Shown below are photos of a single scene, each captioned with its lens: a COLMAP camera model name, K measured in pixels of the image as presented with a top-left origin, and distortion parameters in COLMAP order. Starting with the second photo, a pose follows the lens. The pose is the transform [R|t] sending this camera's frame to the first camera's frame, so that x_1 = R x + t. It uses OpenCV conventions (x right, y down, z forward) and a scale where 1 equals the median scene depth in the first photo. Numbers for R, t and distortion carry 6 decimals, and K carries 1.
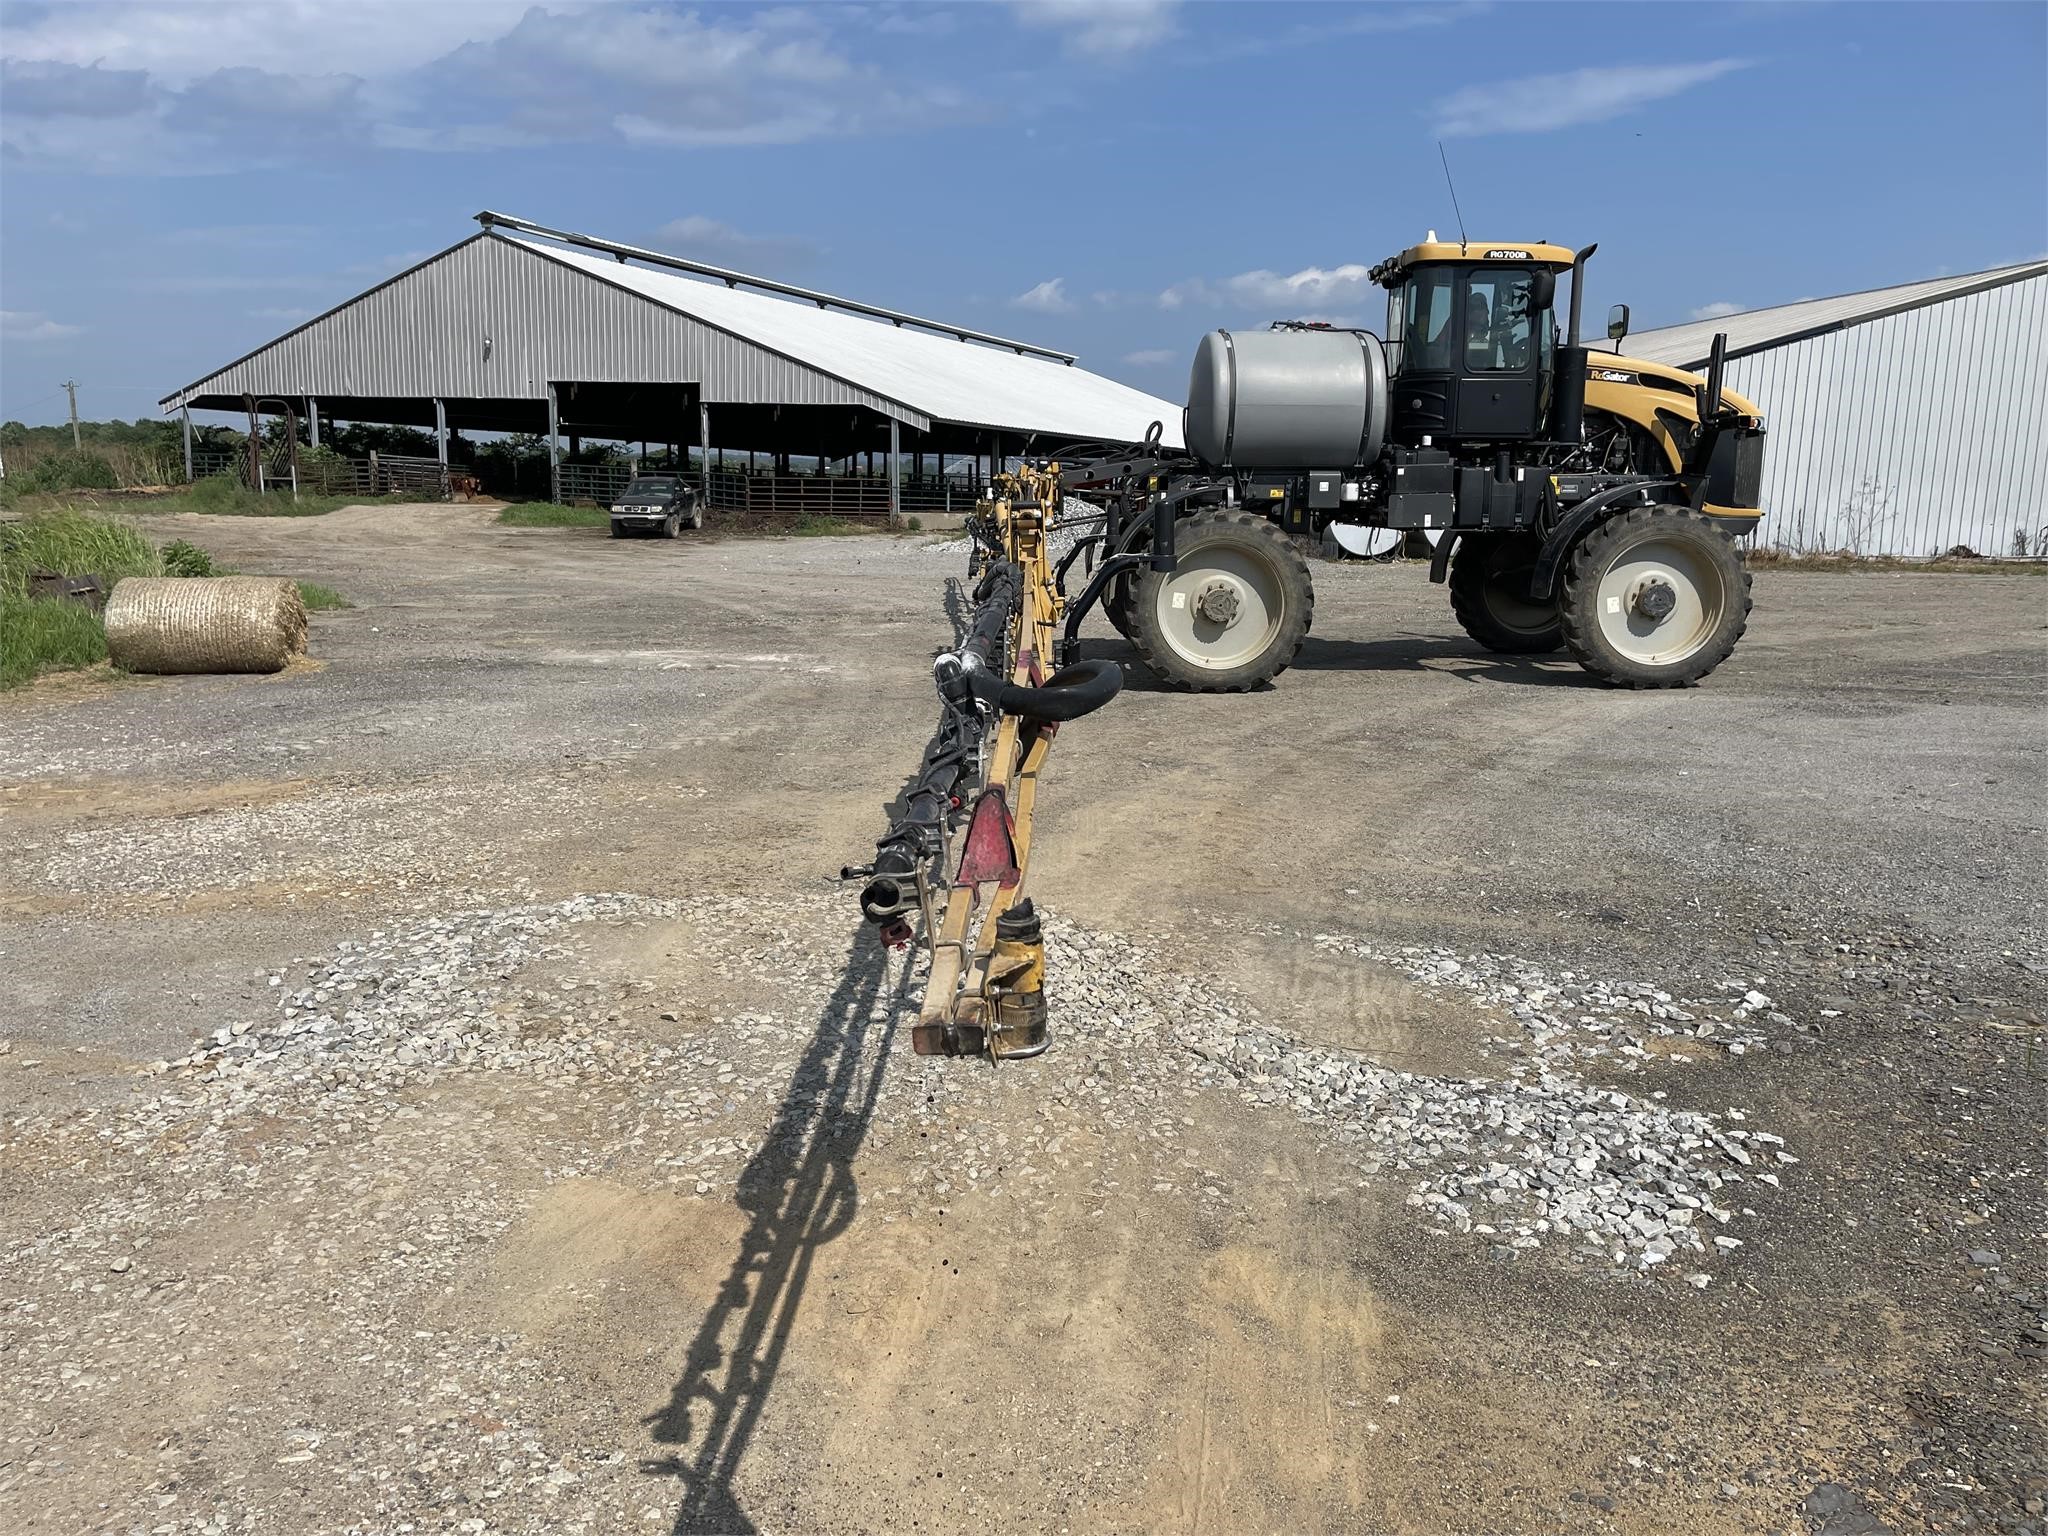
lens RADIAL K [[1554.5, 0, 1002.4], [0, 1554.5, 776.7], [0, 0, 1]] dist [0.086341, -0.110707]
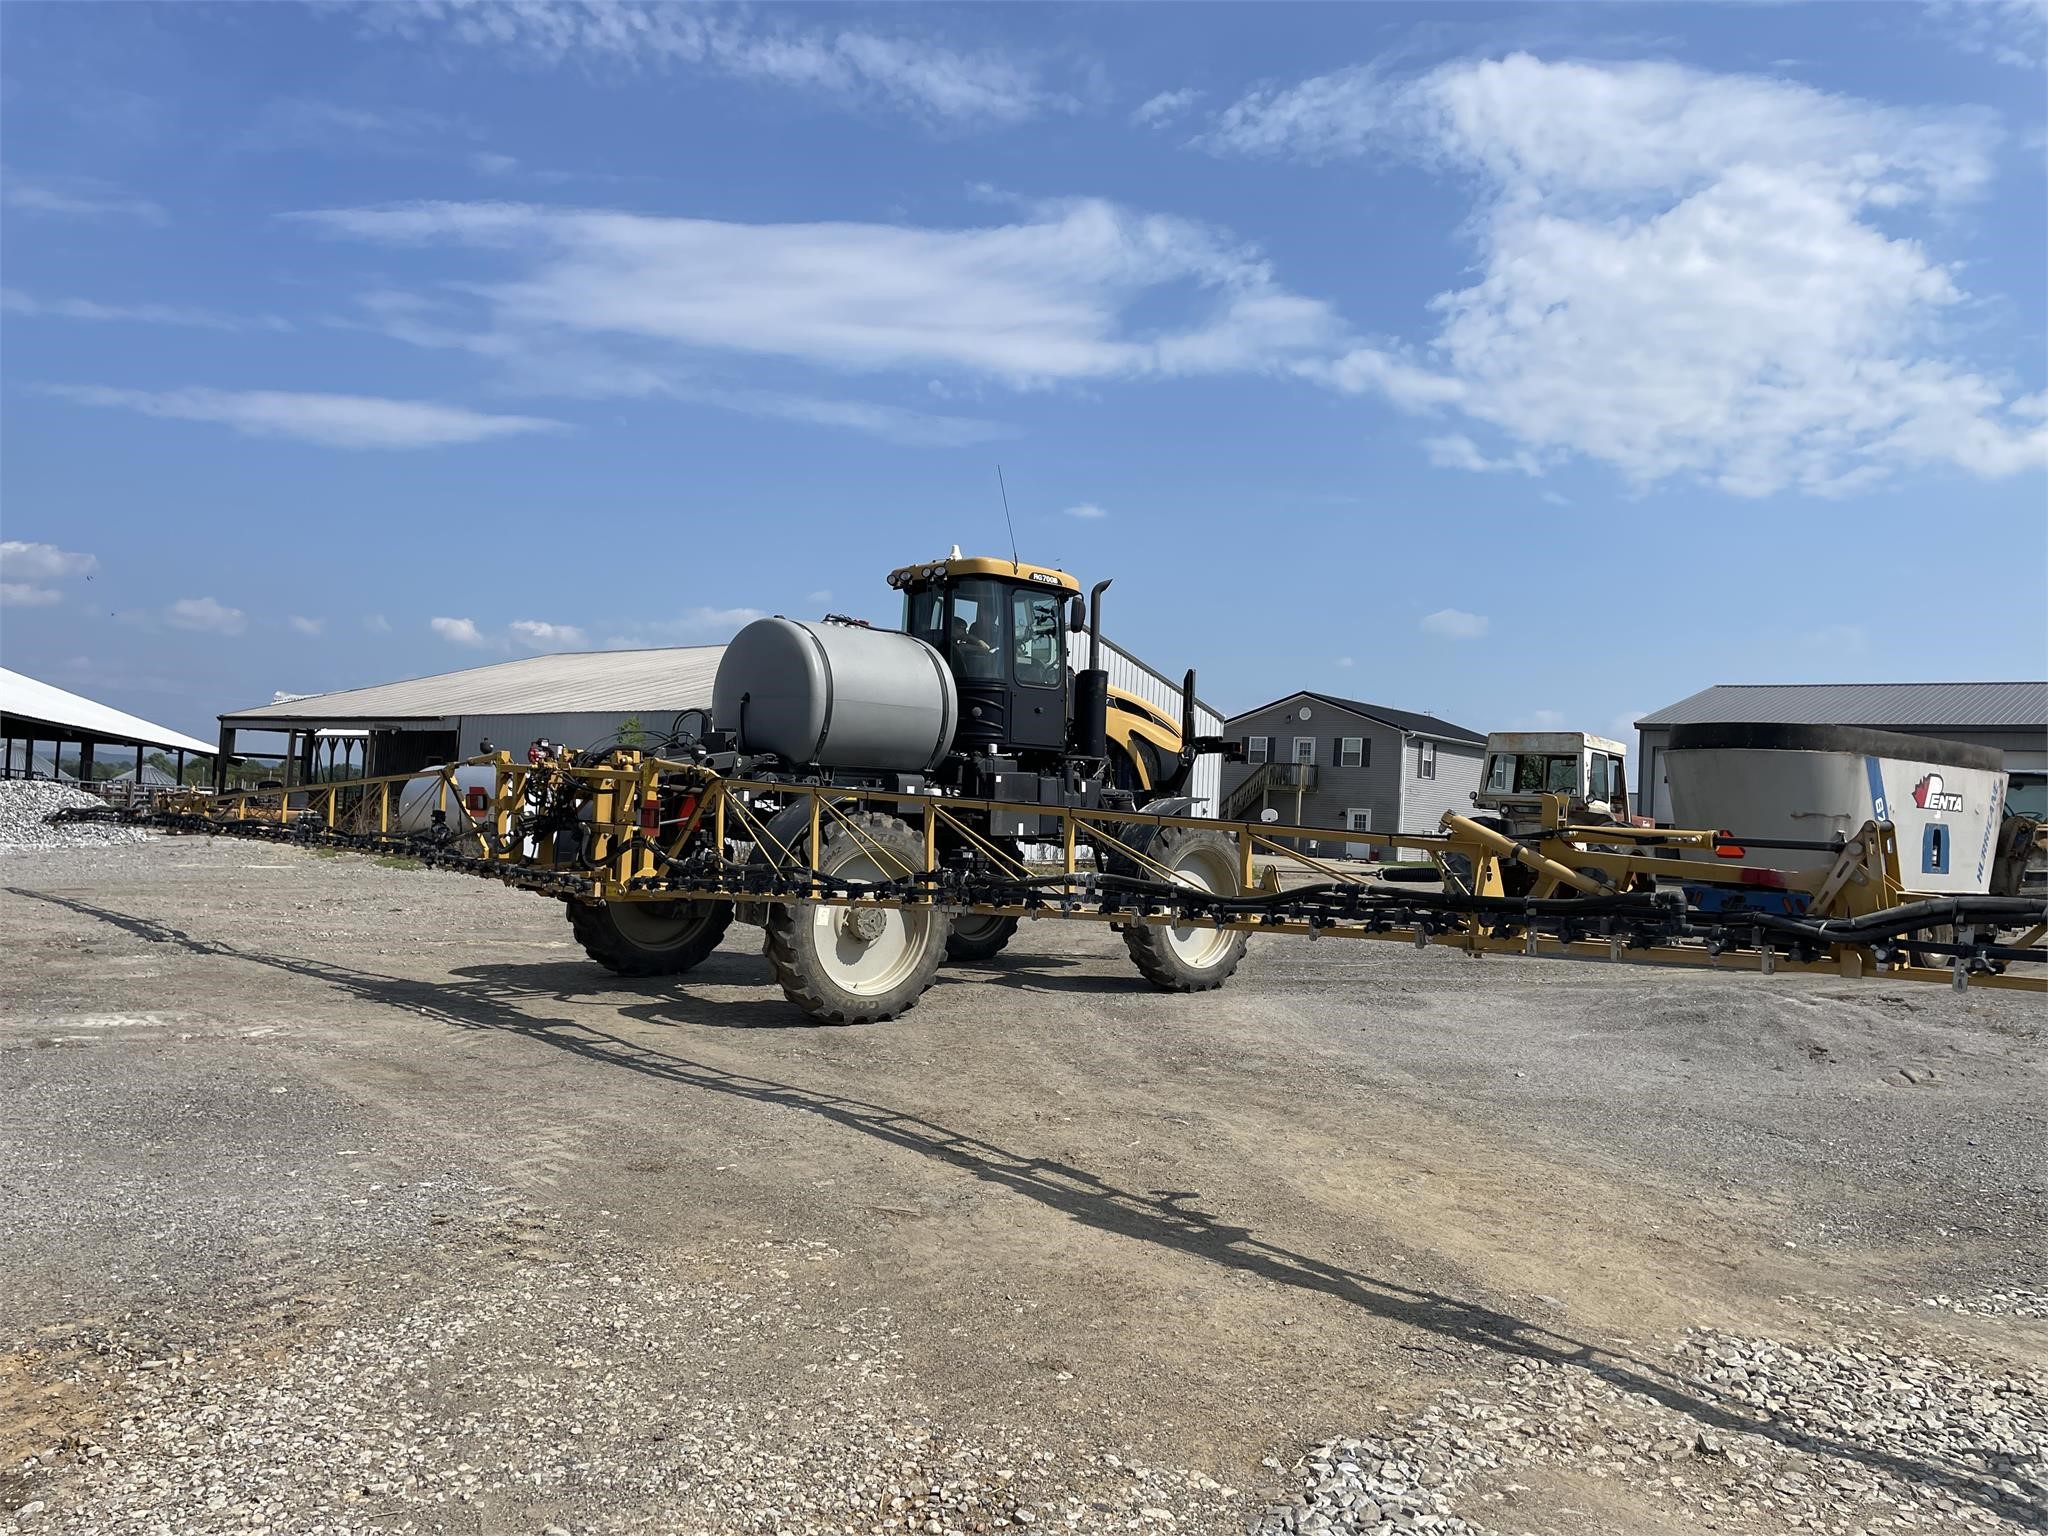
lens RADIAL K [[1551.7, 0, 1024.0], [0, 1551.7, 768.0], [0, 0, 1]] dist [0.098603, -0.134967]
pose [[0.741042, 0.038368, 0.670362, -0.371191], [0.091896, 0.983177, -0.157857, -0.047850], [-0.665141, 0.178582, 0.725049, 0.289033]]
